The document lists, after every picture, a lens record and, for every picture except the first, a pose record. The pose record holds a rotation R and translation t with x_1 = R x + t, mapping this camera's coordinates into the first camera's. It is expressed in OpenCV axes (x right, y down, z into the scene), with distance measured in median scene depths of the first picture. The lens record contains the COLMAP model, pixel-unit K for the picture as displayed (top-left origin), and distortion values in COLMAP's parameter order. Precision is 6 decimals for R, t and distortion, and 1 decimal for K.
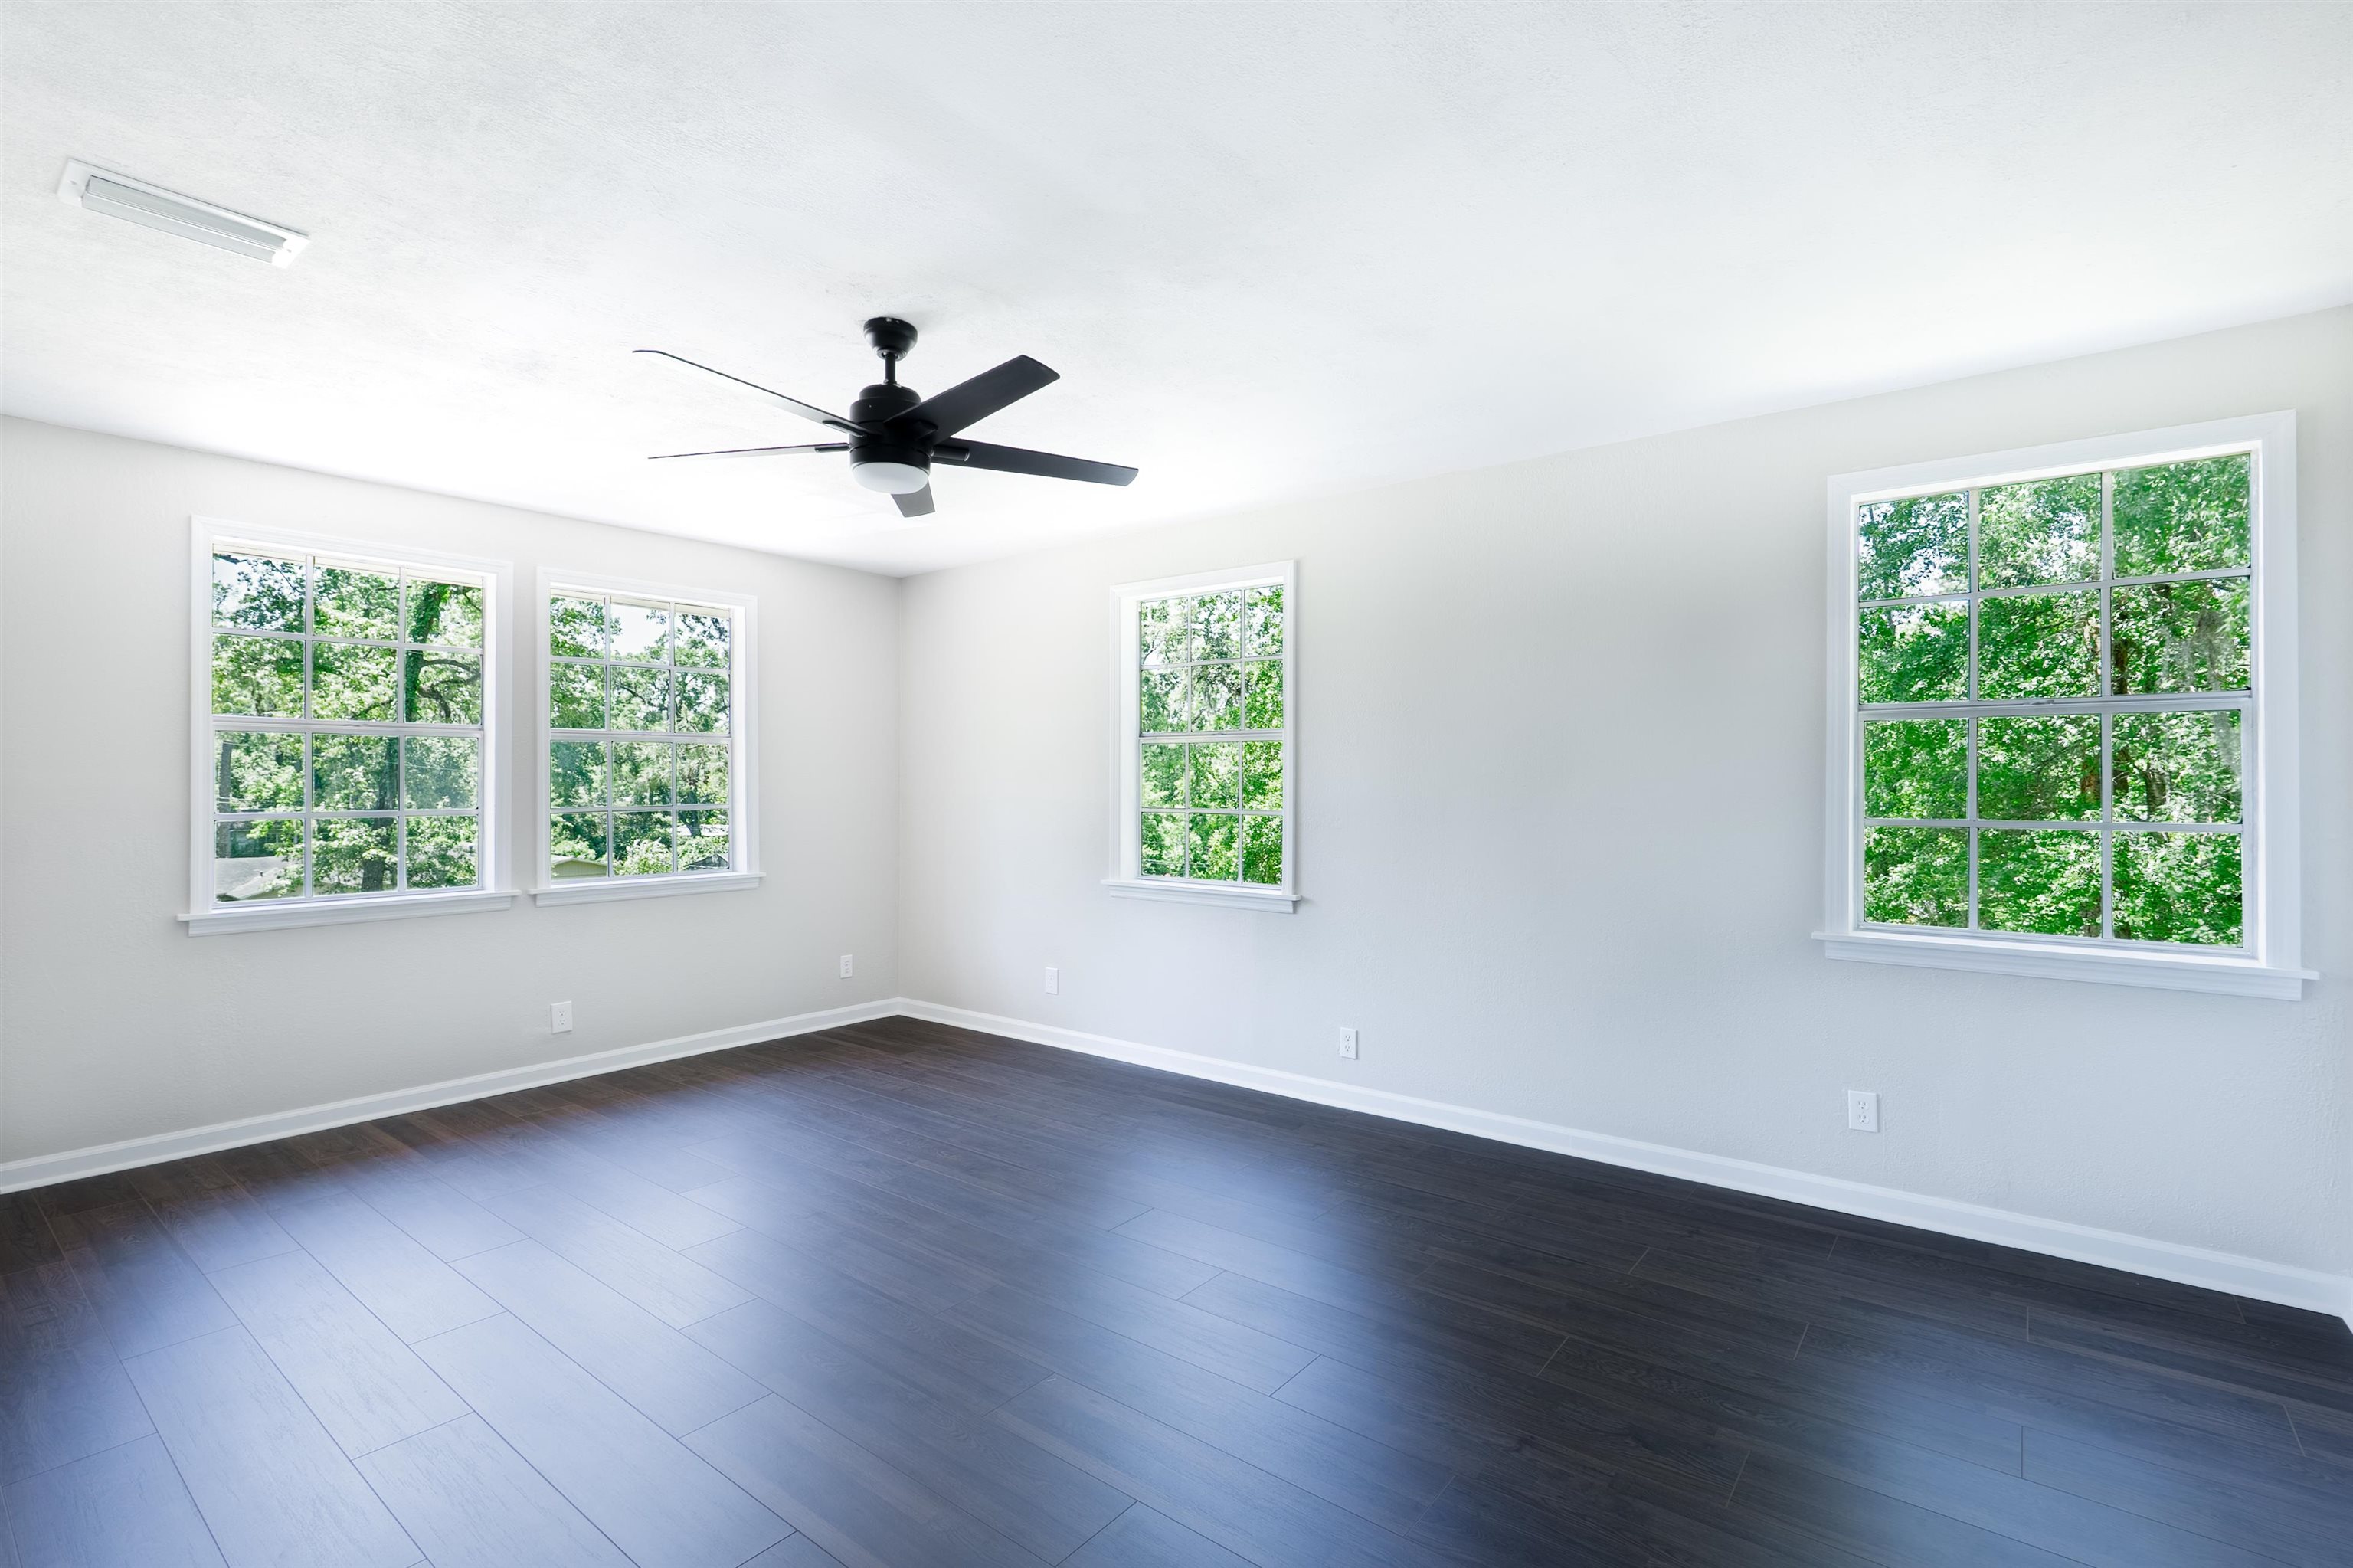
lens RADIAL K [[1072.3, 0, 1183.2], [0, 1072.3, 774.7], [0, 0, 1]] dist [0.001045, 0.000156]
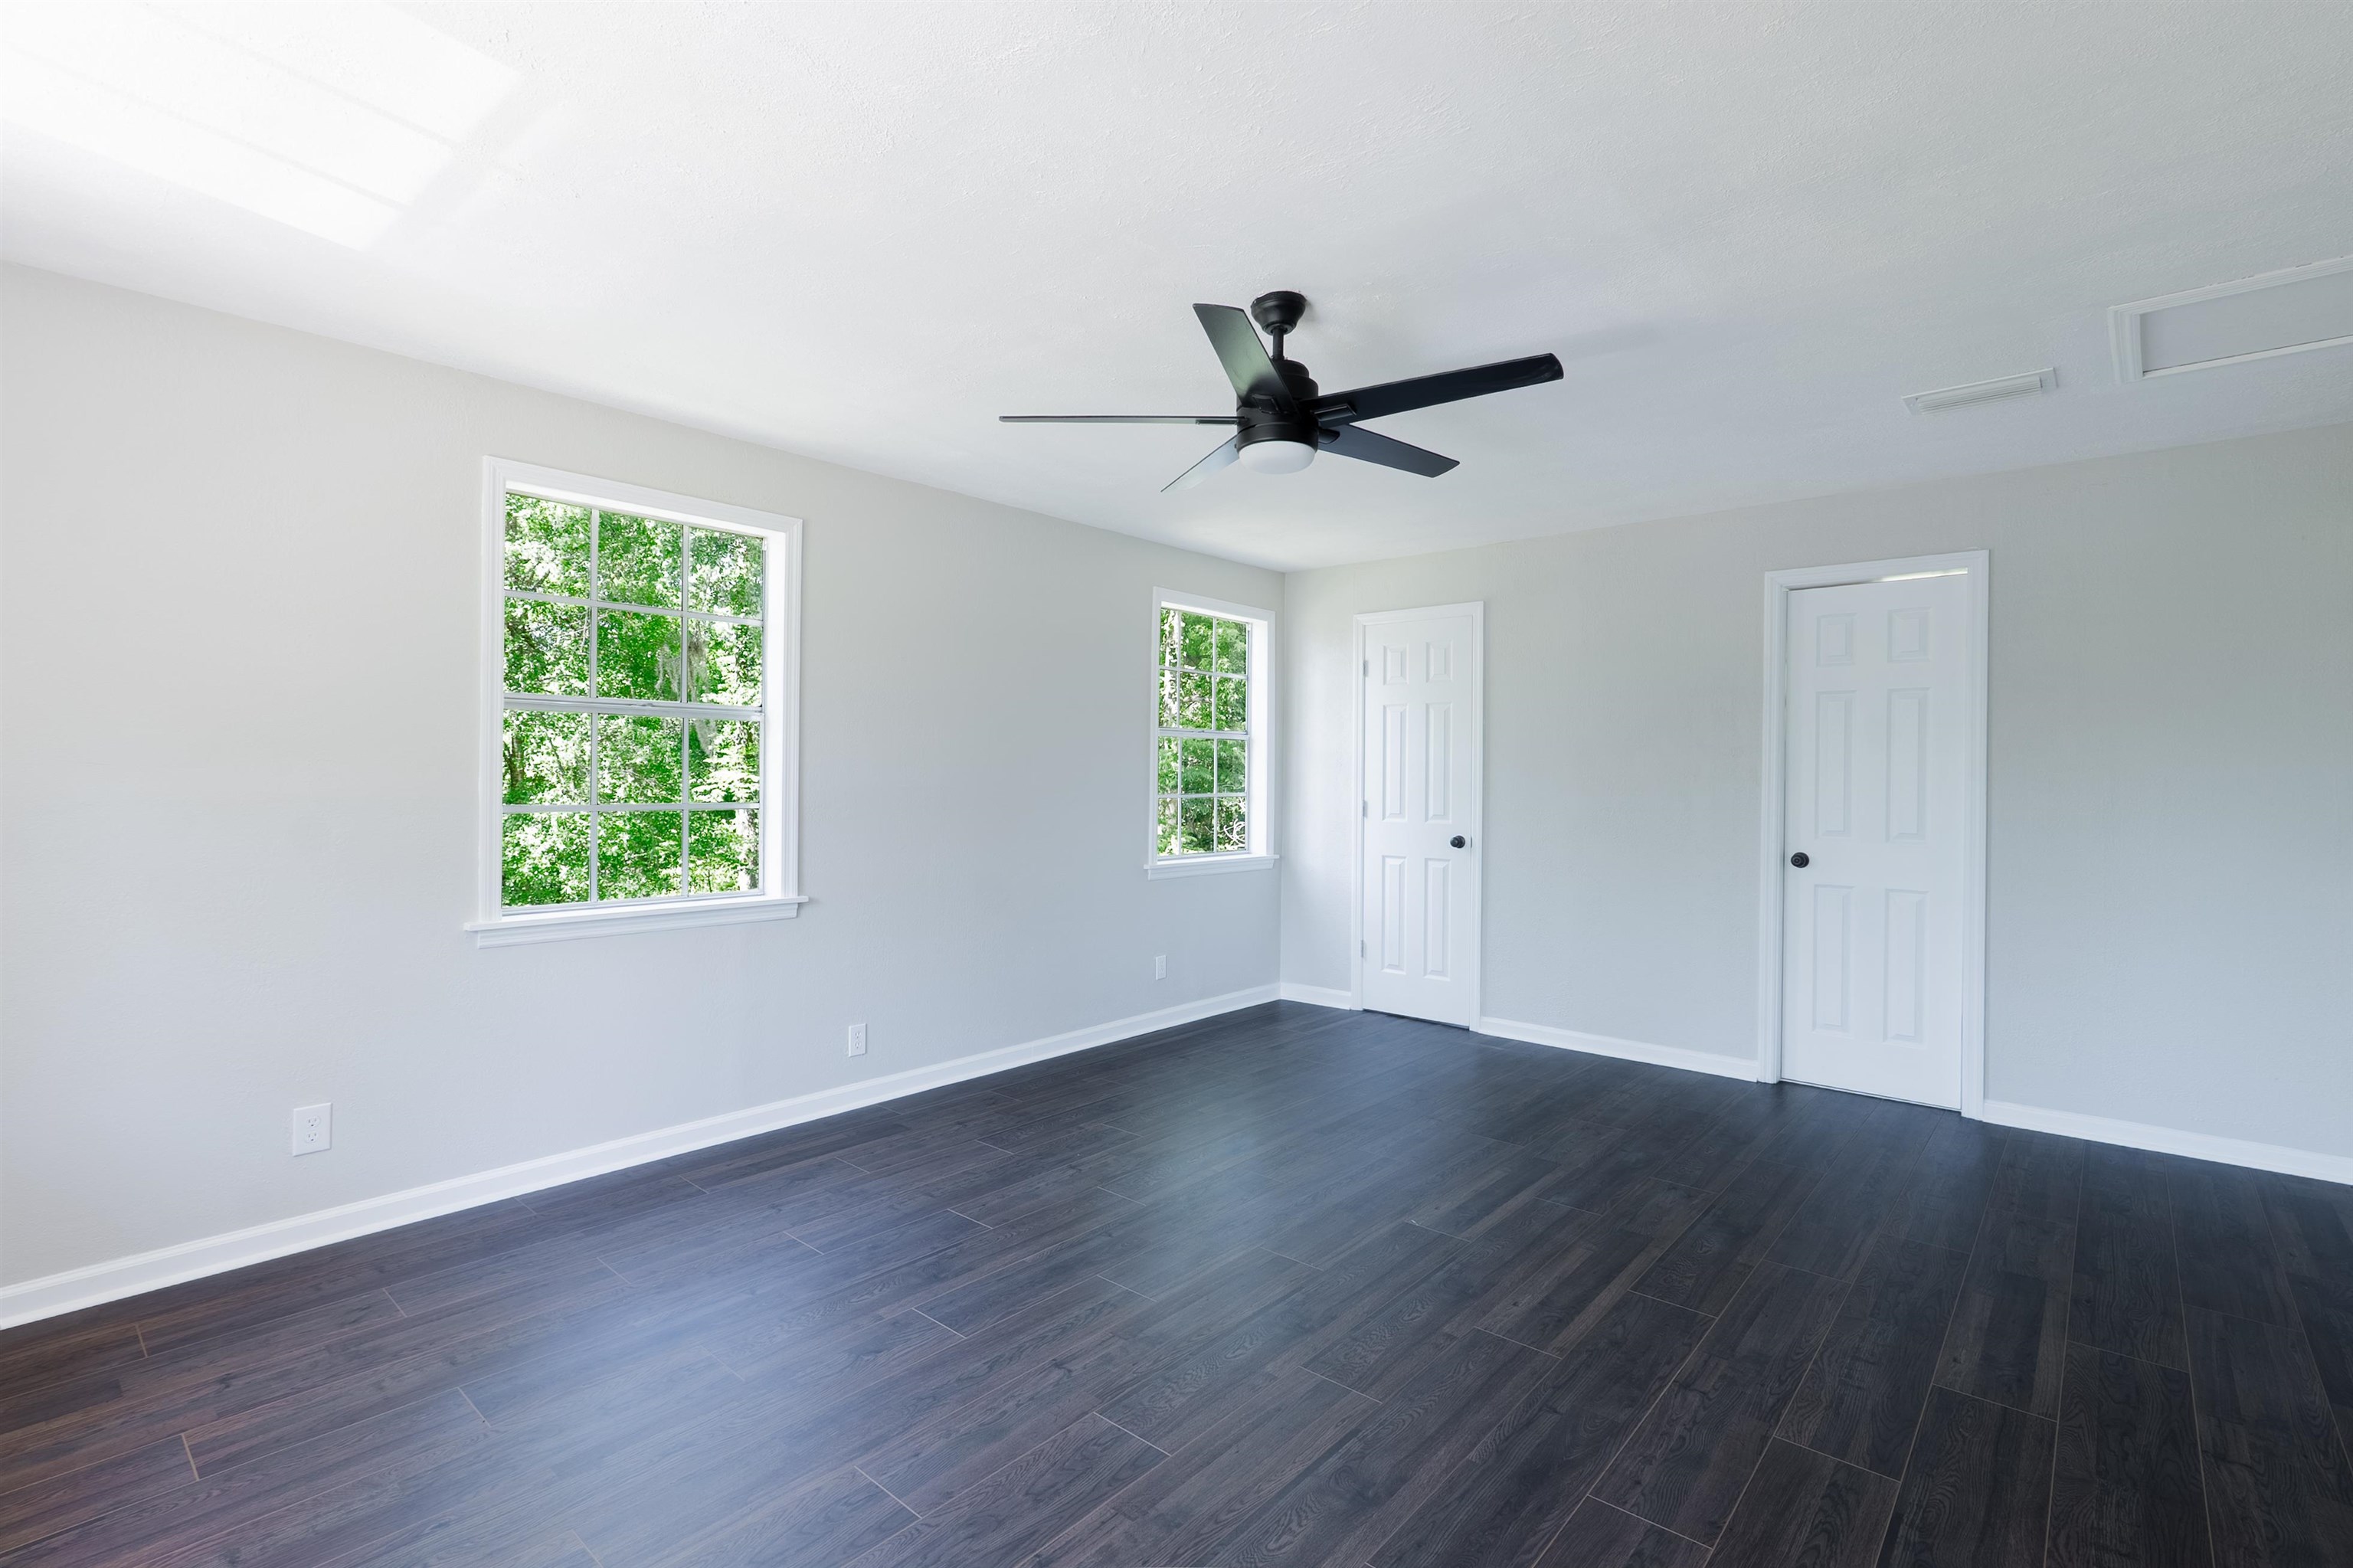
lens RADIAL K [[1072.3, 0, 1183.2], [0, 1072.3, 774.7], [0, 0, 1]] dist [0.001045, 0.000156]
pose [[0.054960, 0.003052, 0.998484, -0.785880], [-0.009855, 0.999948, -0.002514, 0.011016], [-0.998440, -0.009701, 0.054987, 0.650760]]
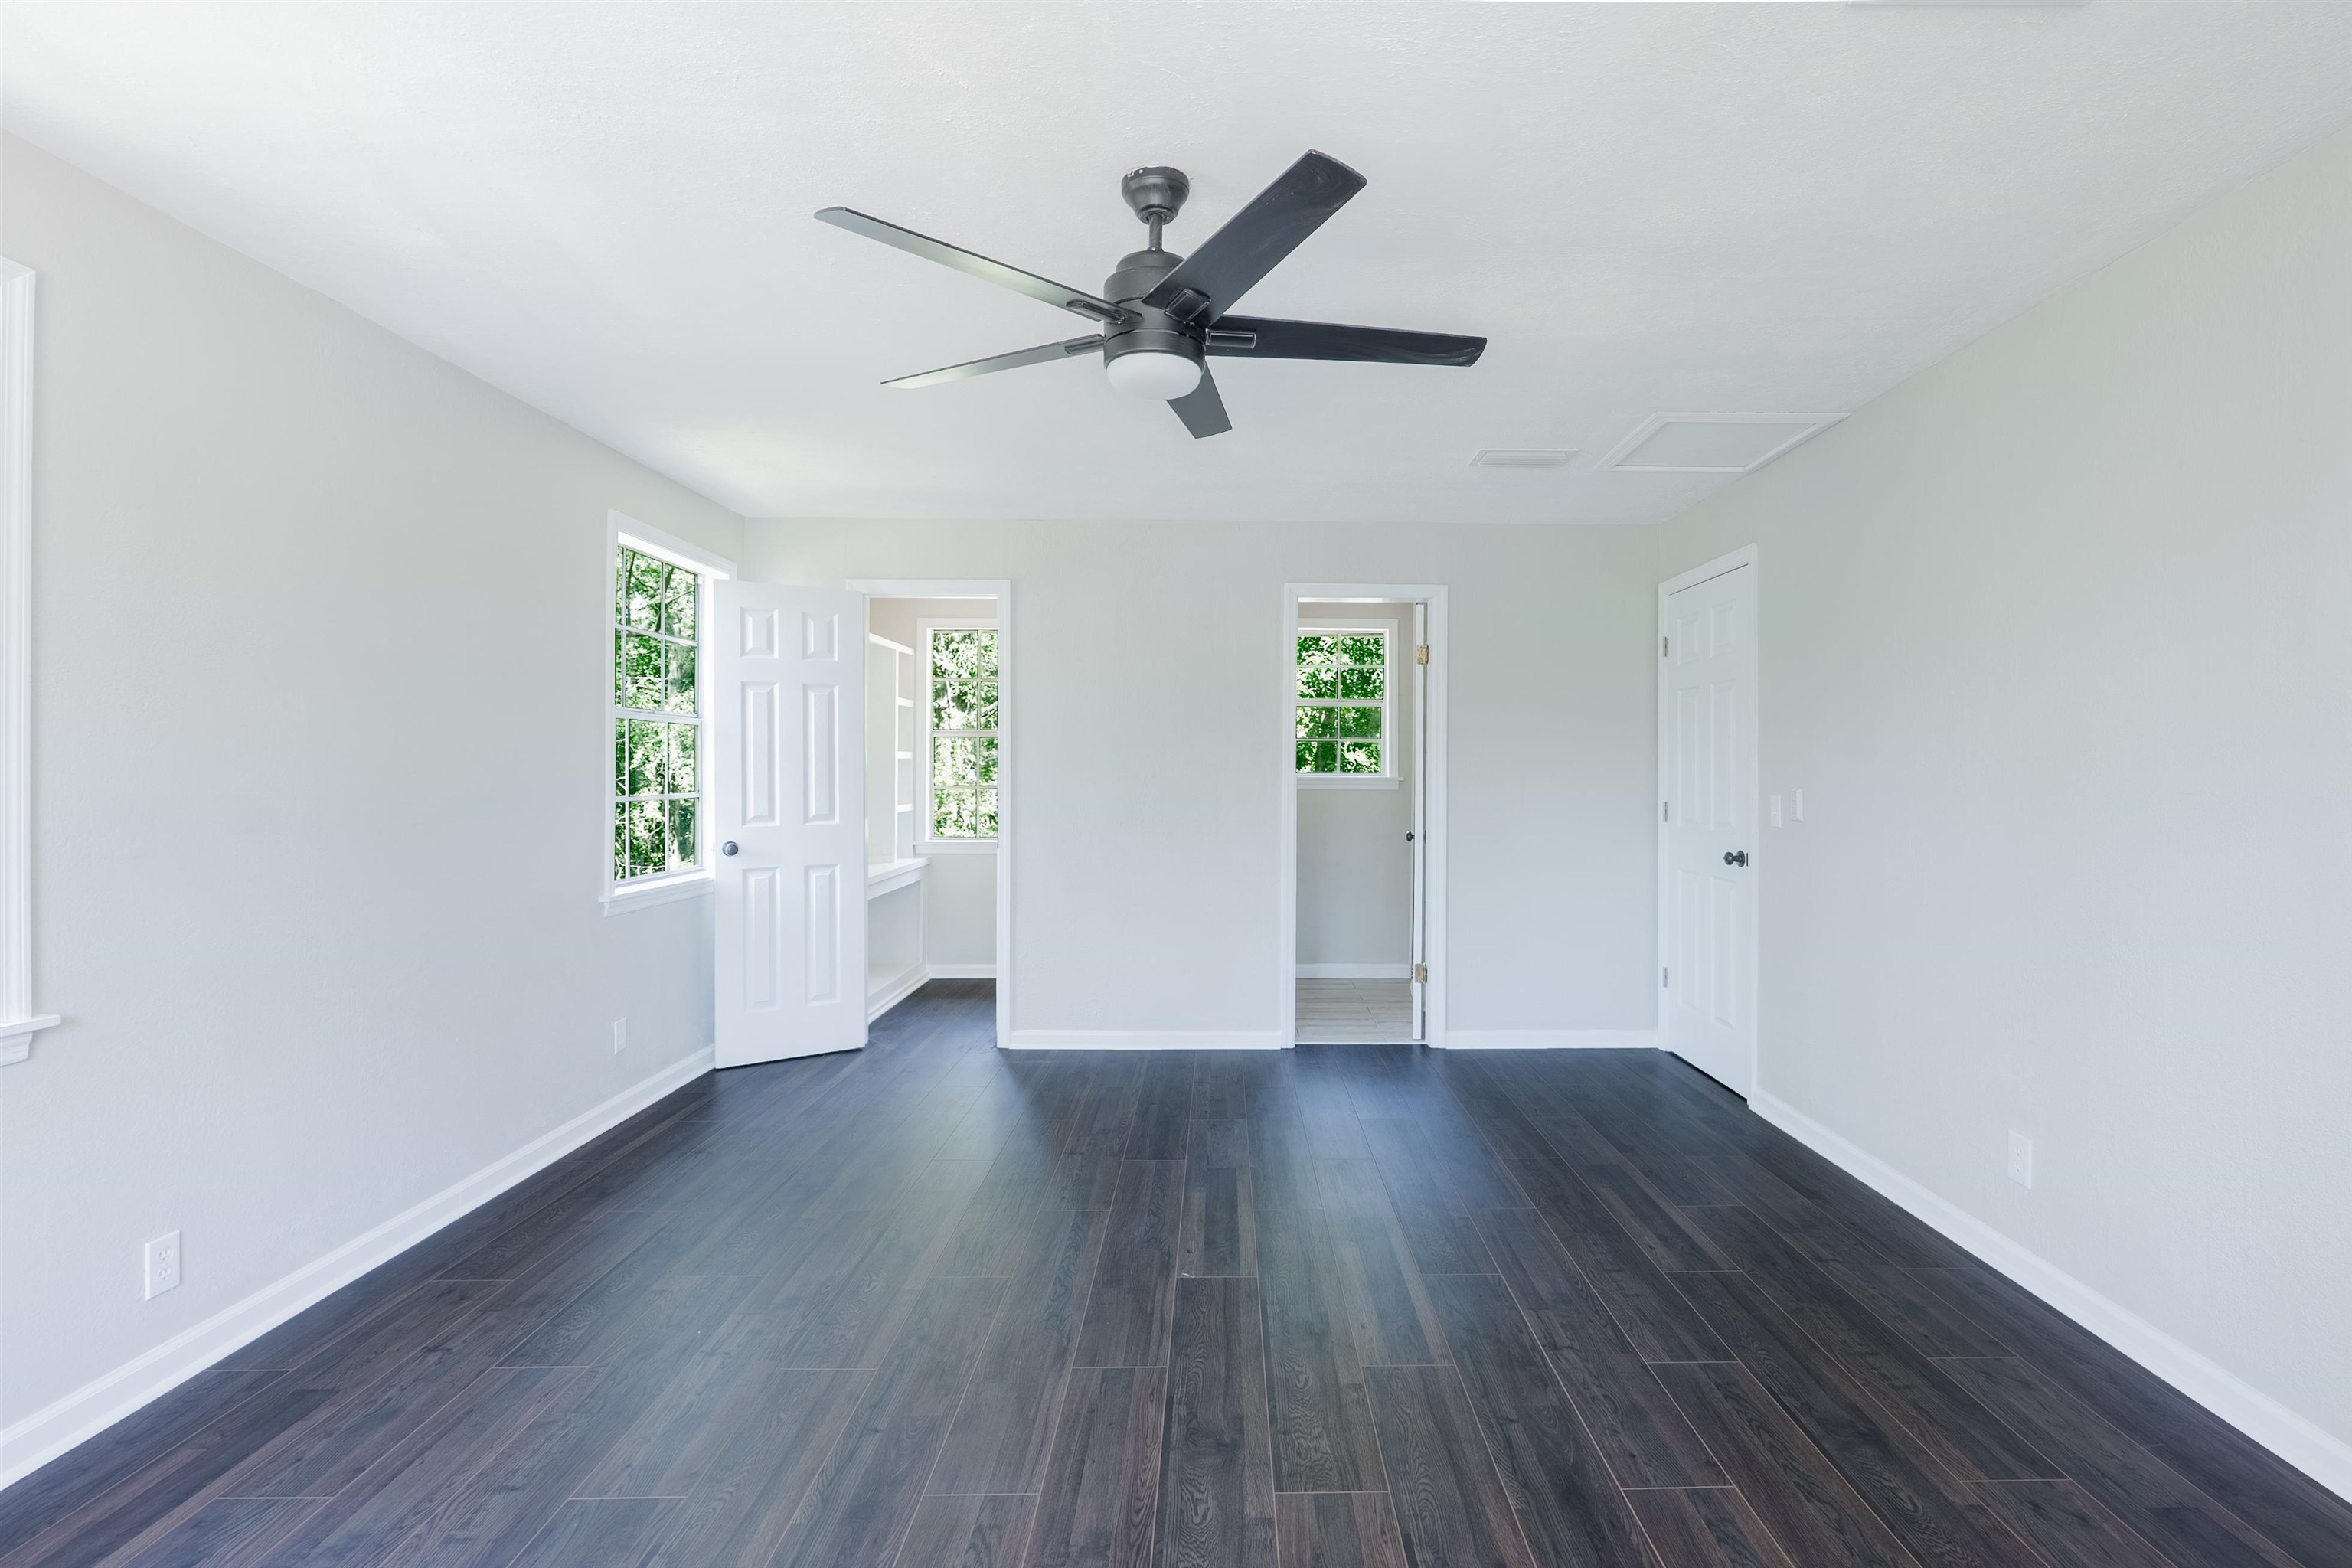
lens RADIAL K [[1094.7, 0, 1235.0], [0, 1094.7, 770.1], [0, 0, 1]] dist [0.001652, 0.000005]
pose [[-0.625690, 0.002609, 0.780068, -0.585531], [-0.001050, 0.999991, -0.004187, 0.010281], [-0.780071, -0.003439, -0.625681, 0.917777]]
